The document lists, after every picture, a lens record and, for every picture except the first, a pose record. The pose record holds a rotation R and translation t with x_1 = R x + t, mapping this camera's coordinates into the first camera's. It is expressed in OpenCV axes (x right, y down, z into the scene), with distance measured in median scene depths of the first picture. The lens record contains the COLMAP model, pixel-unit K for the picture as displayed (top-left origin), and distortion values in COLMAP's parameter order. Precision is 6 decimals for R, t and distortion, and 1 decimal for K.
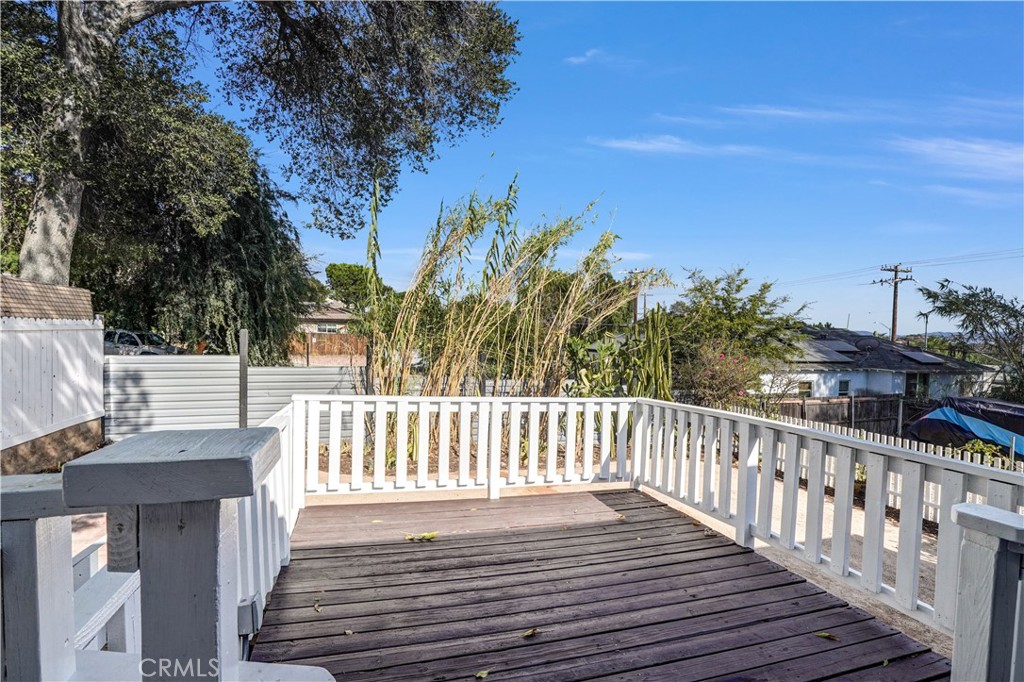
lens RADIAL K [[523.1, 0, 510.6], [0, 523.1, 336.1], [0, 0, 1]] dist [-0.040426, 0.013867]
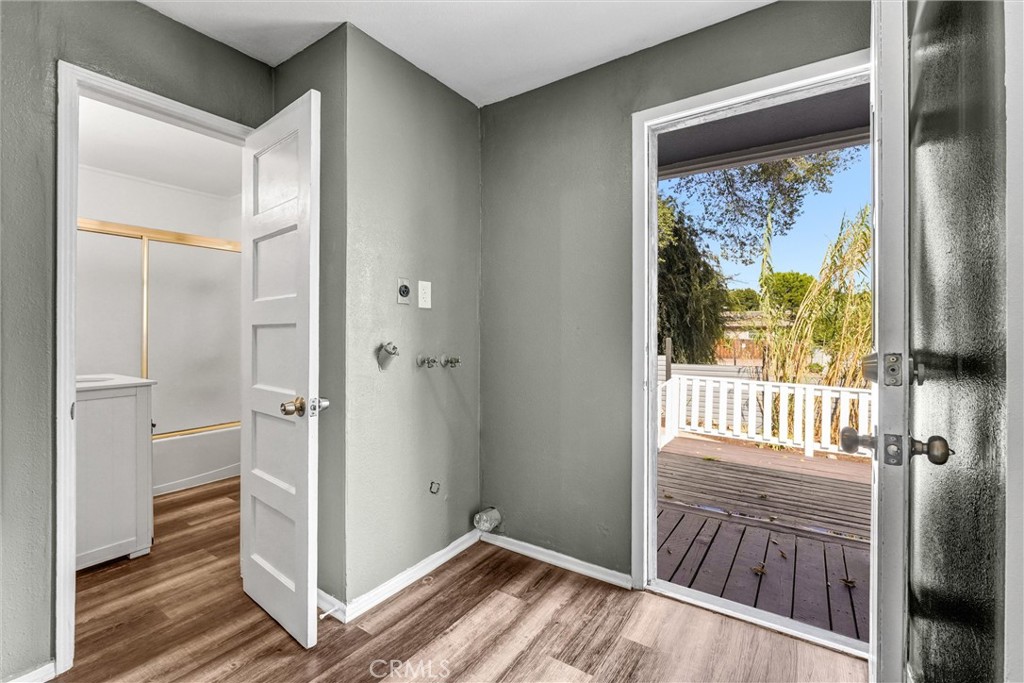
lens RADIAL K [[447.3, 0, 507.9], [0, 447.3, 338.7], [0, 0, 1]] dist [-0.000284, -0.000023]
pose [[0.656475, -0.006282, -0.754322, 0.543390], [0.000391, 0.999968, -0.007987, -0.001907], [0.754348, 0.004948, 0.656457, -0.659803]]
